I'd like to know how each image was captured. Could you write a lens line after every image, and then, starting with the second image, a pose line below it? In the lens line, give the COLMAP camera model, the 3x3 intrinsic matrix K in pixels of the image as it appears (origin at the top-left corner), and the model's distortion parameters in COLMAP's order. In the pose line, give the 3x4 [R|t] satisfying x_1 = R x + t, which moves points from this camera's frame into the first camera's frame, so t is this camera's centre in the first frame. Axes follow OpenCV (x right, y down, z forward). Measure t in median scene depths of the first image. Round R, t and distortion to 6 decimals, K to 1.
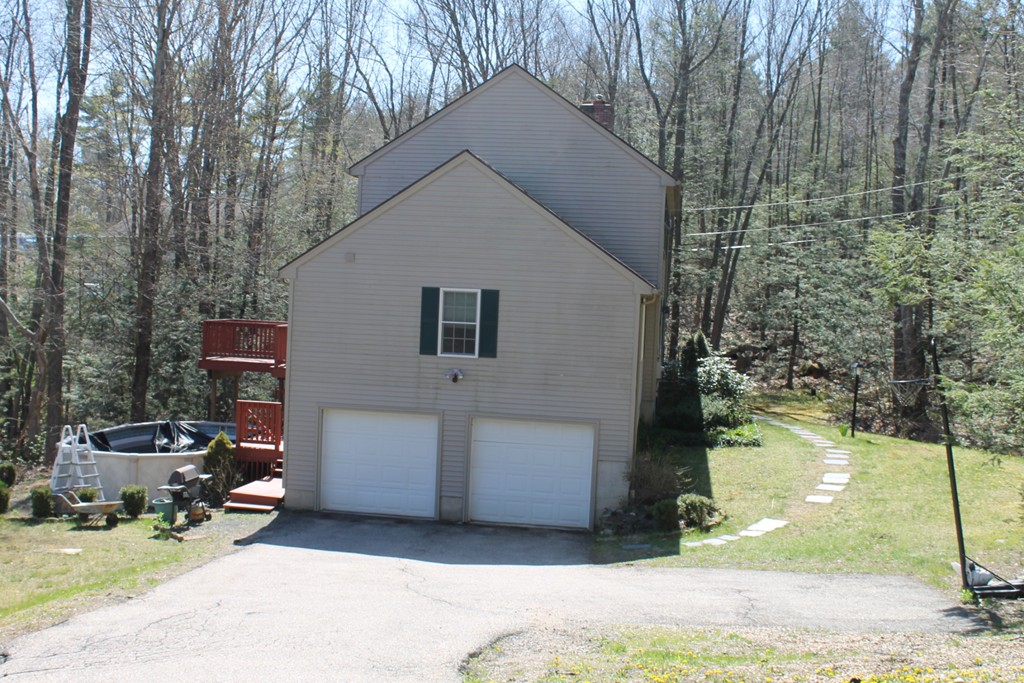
lens RADIAL K [[1168.6, 0, 510.6], [0, 1168.6, 328.1], [0, 0, 1]] dist [-0.068392, -0.003439]
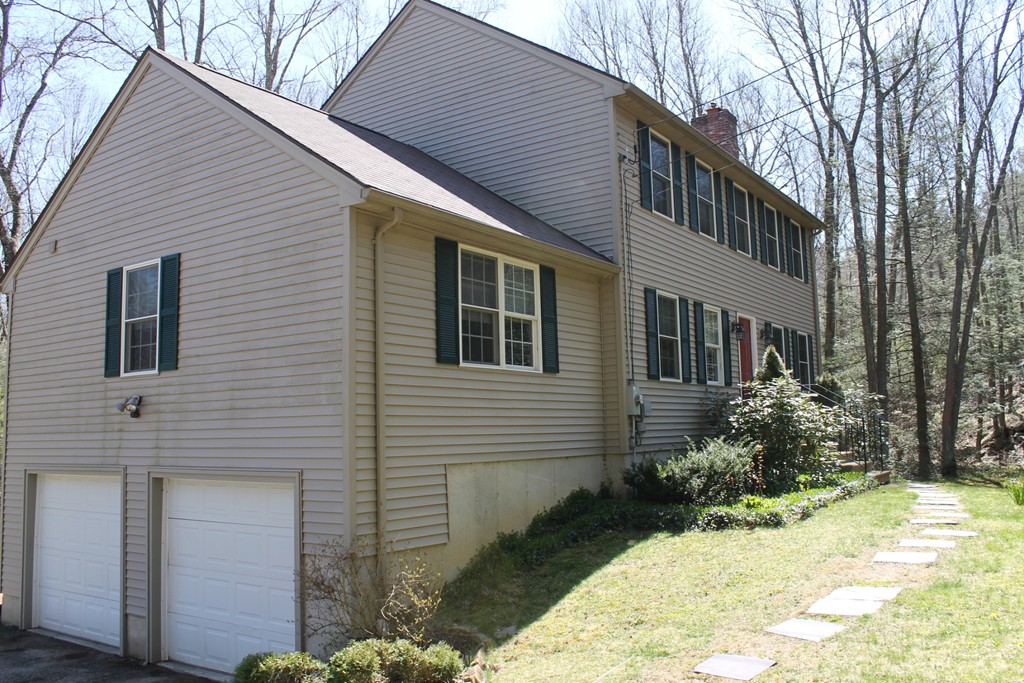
lens RADIAL K [[859.3, 0, 508.3], [0, 859.3, 332.1], [0, 0, 1]] dist [-0.170899, 0.157527]
pose [[0.889877, -0.118804, -0.440460, 0.312735], [0.049446, 0.984925, -0.165764, 0.082974], [0.453514, 0.125730, 0.882336, 0.704742]]
